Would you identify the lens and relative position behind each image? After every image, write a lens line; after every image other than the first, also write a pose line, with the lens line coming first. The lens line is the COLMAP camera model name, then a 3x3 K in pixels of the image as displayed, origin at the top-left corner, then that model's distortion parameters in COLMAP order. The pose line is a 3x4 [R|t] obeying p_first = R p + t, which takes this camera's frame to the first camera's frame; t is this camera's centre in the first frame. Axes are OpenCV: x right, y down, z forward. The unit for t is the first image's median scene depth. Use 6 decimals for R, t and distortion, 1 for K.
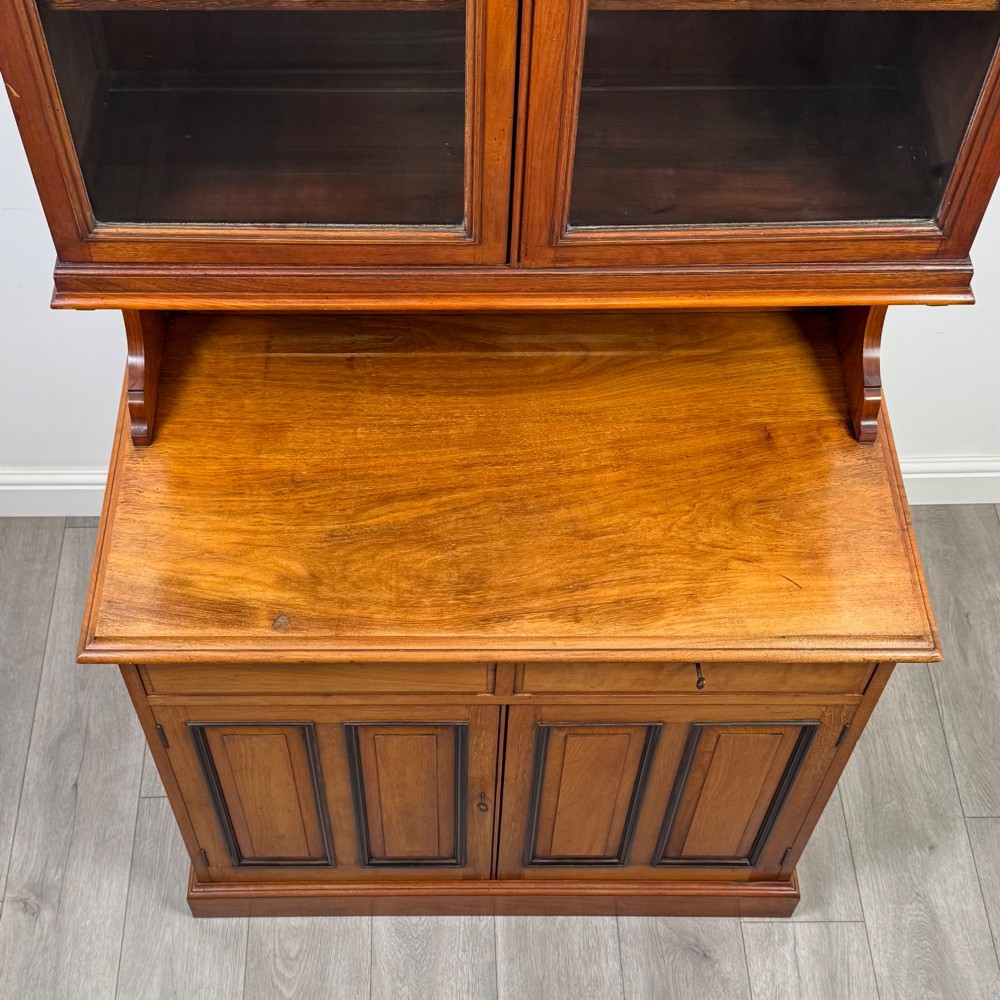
lens RADIAL K [[1379.2, 0, 458.4], [0, 1379.2, 500.7], [0, 0, 1]] dist [0.236891, -0.483908]
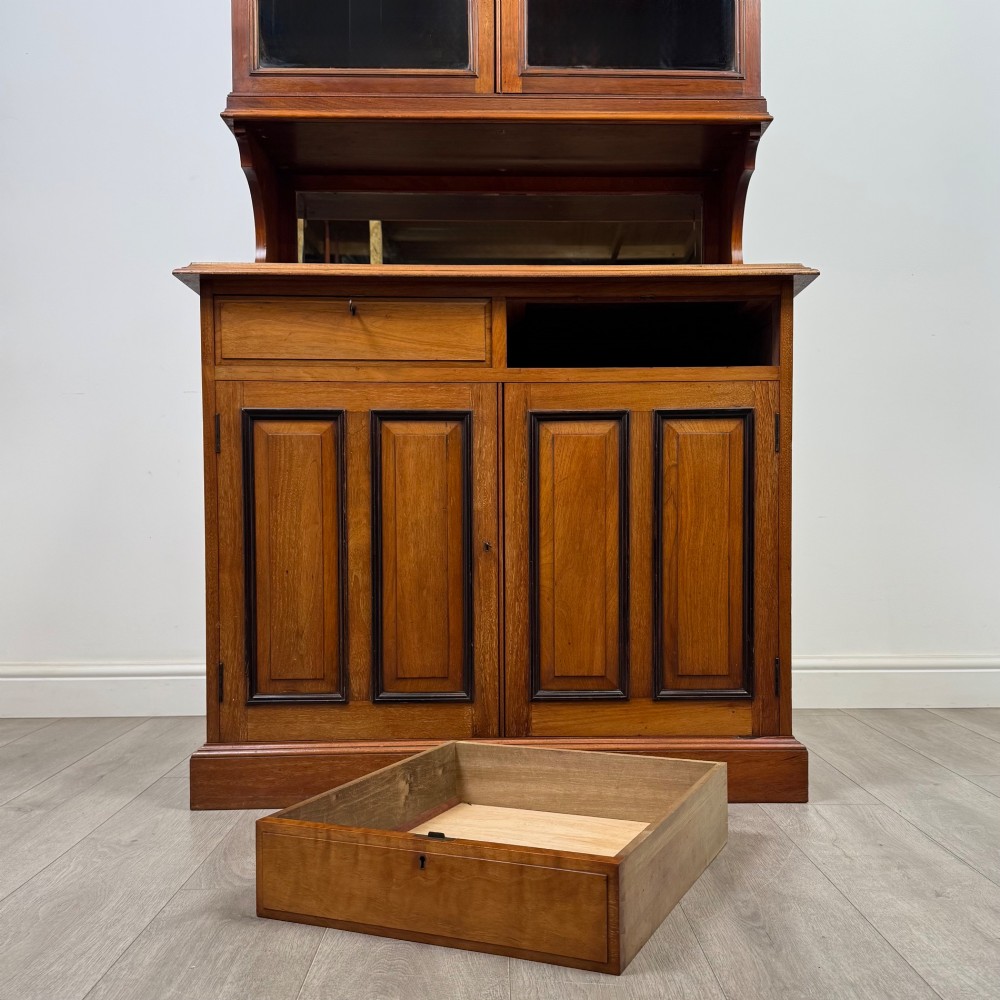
lens RADIAL K [[990.7, 0, 534.2], [0, 990.7, 559.0], [0, 0, 1]] dist [0.172717, -0.327682]
pose [[0.999788, -0.009549, 0.018218, 0.039000], [0.020239, 0.614775, -0.788443, 0.817218], [-0.003671, 0.788645, 0.614838, 0.488690]]
